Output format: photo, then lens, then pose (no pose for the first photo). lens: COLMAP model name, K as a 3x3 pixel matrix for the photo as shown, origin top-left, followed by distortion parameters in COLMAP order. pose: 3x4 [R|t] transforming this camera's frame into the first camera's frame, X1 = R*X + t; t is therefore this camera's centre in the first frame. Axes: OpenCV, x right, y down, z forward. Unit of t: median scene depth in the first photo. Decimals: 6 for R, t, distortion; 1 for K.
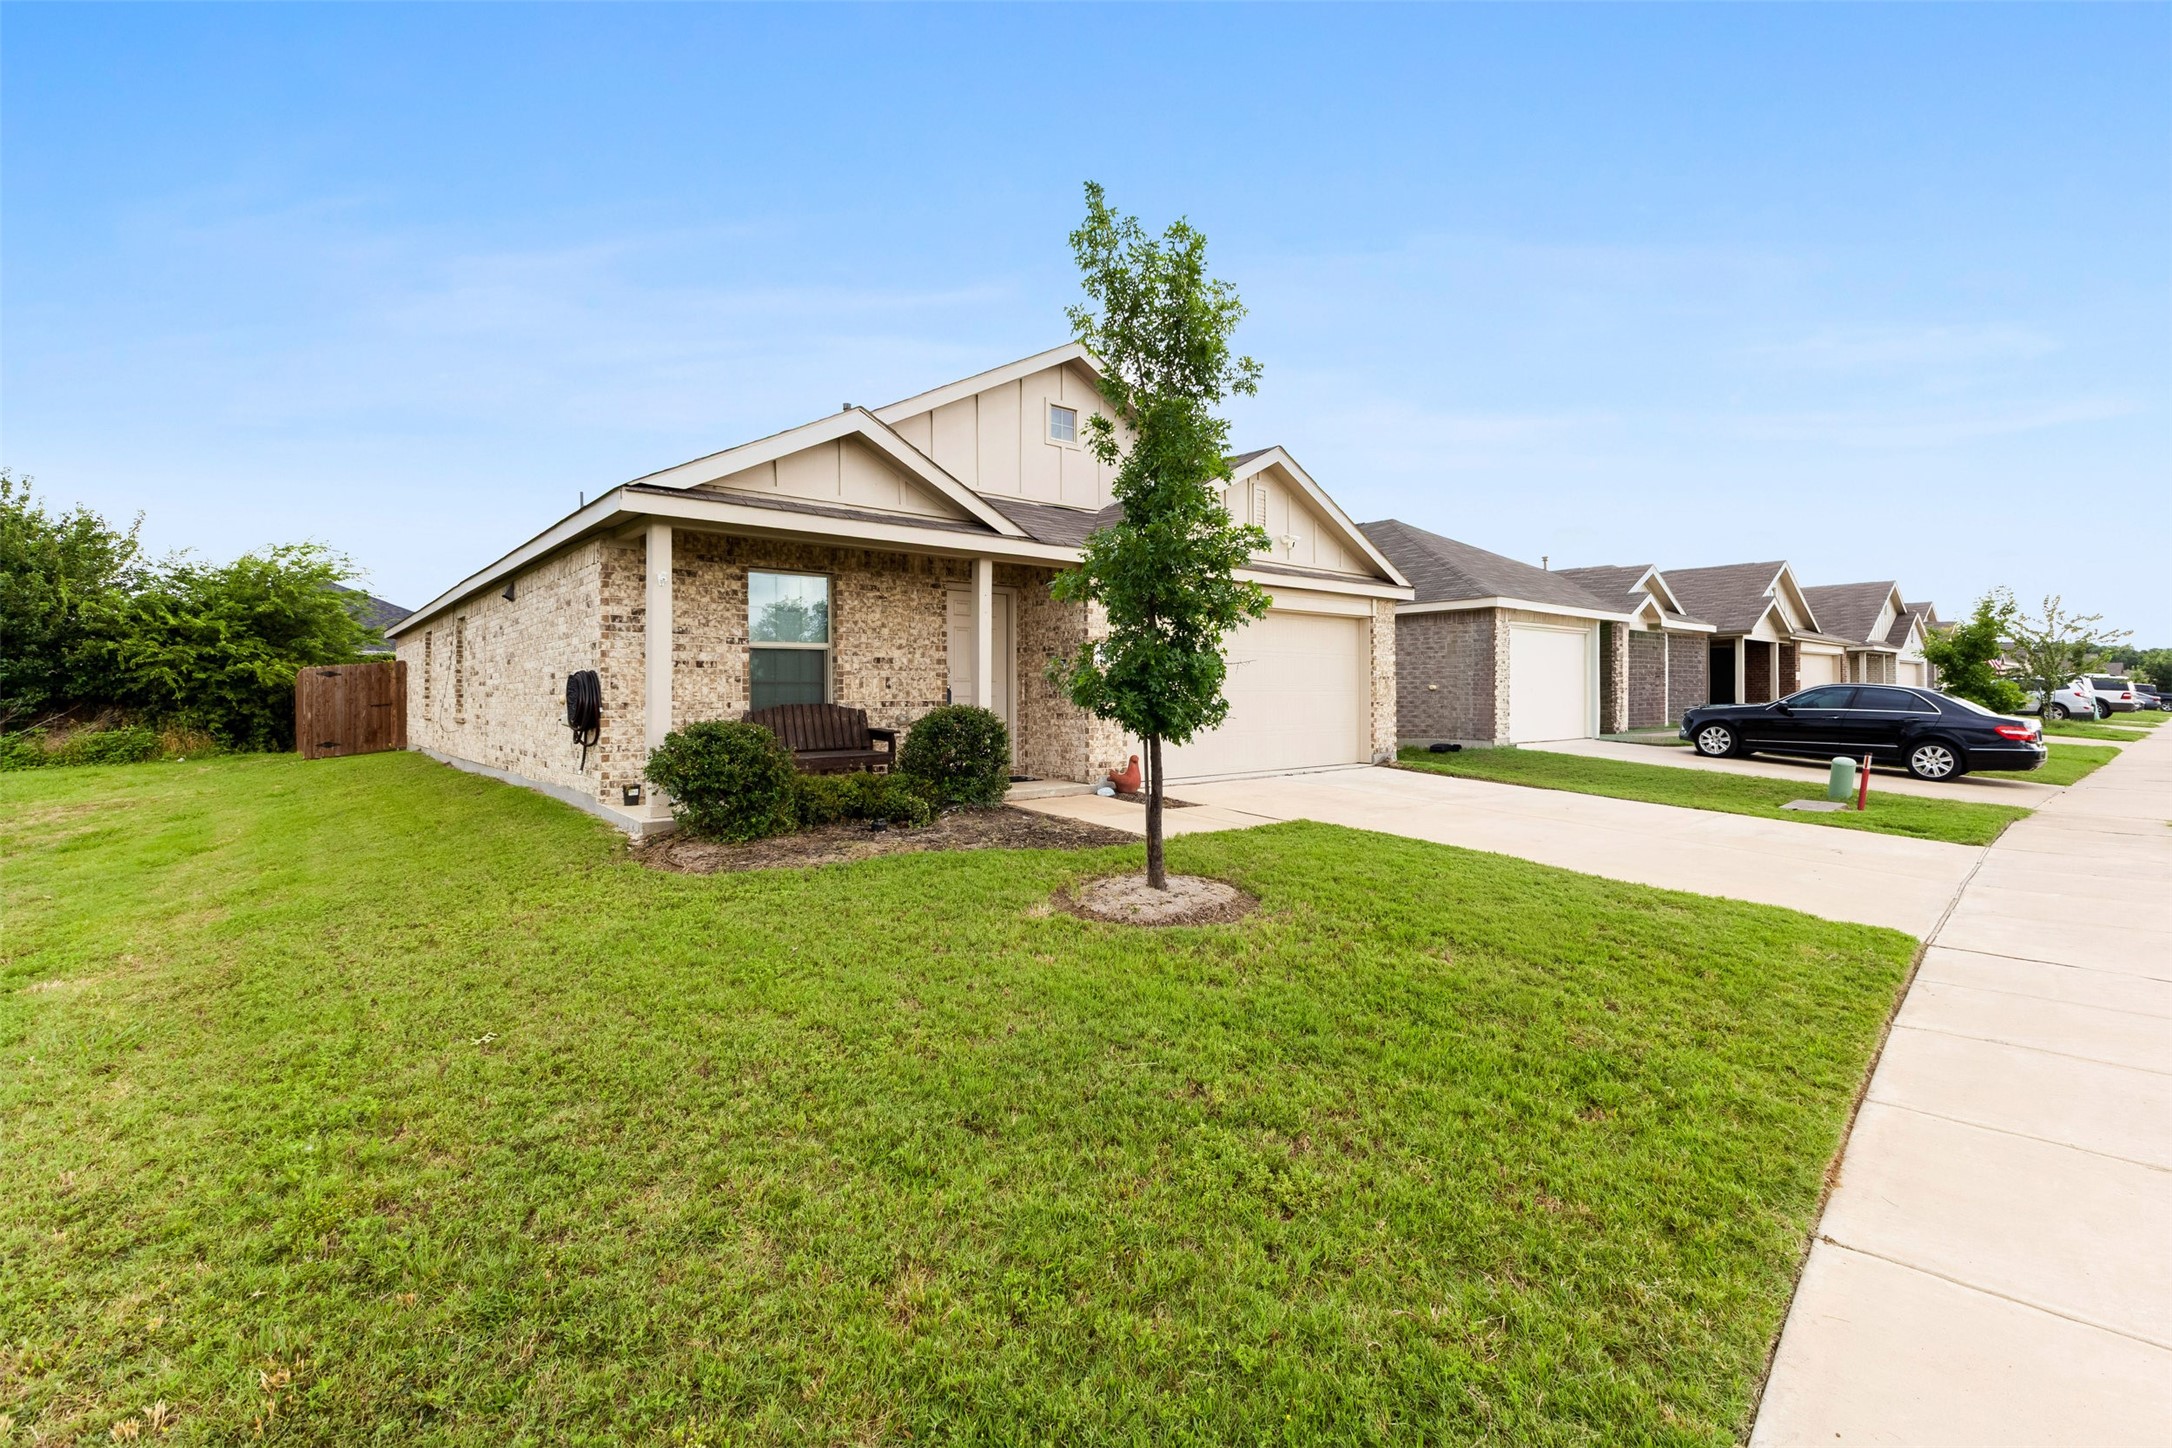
lens RADIAL K [[947.1, 0, 1074.3], [0, 947.1, 704.7], [0, 0, 1]] dist [0.007465, -0.000094]
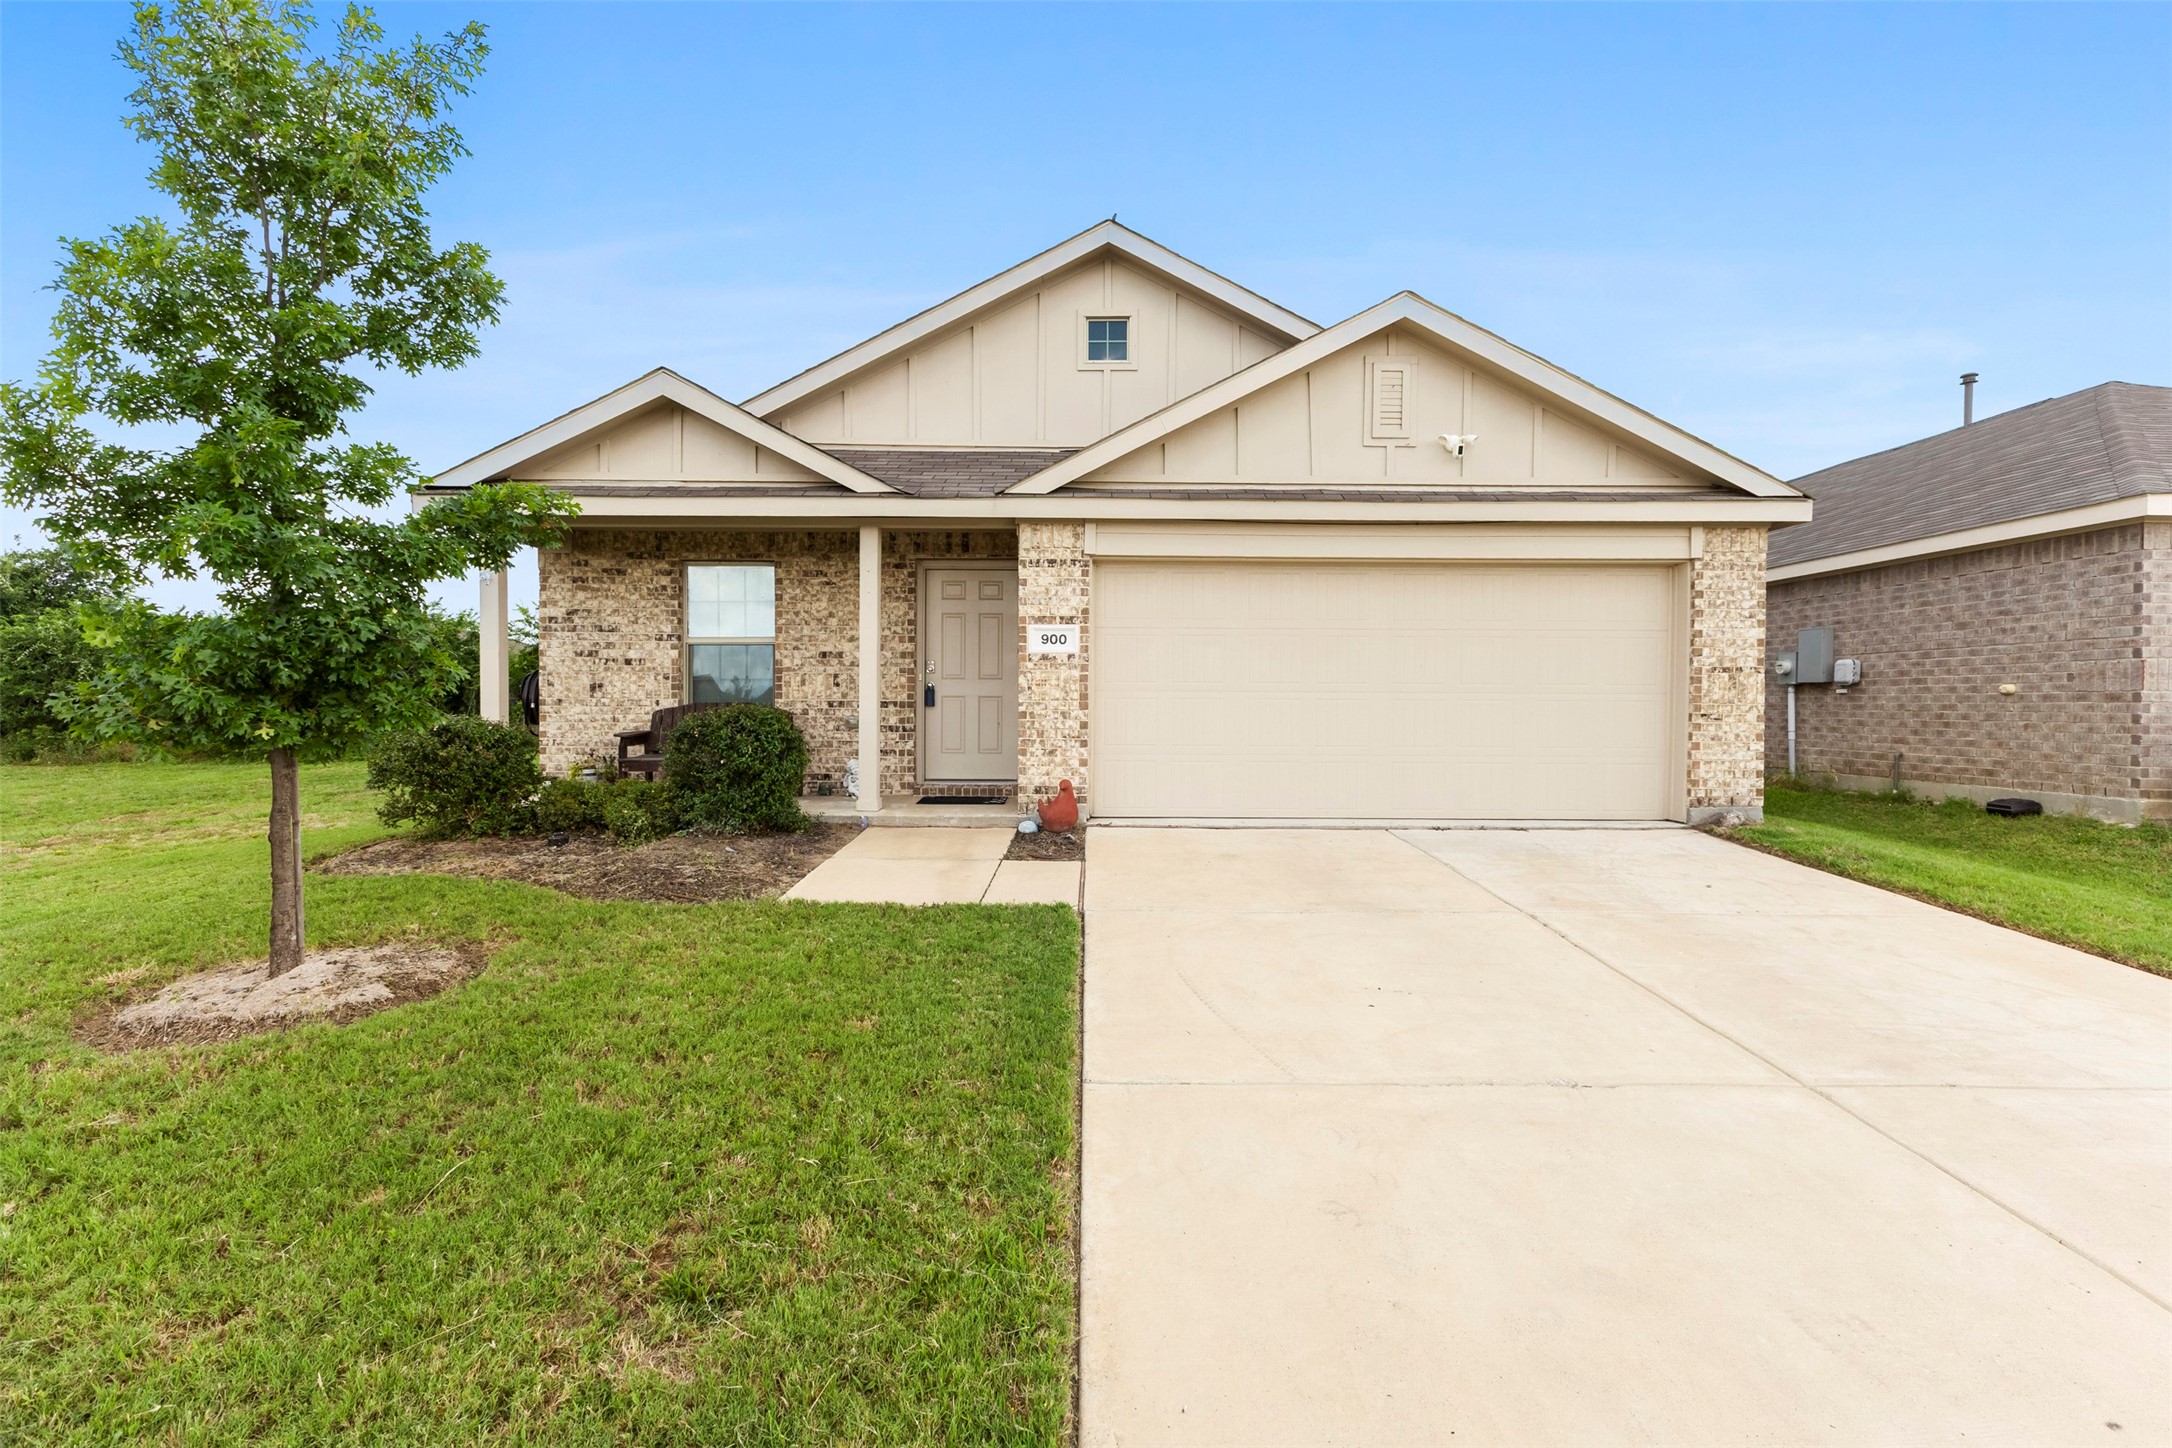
lens RADIAL K [[947.1, 0, 1088.8], [0, 947.1, 718.8], [0, 0, 1]] dist [0.007465, -0.000094]
pose [[0.767265, 0.024105, -0.640878, 0.559730], [-0.014014, 0.999685, 0.020823, -0.008892], [0.641178, -0.006996, 0.767361, 0.483259]]
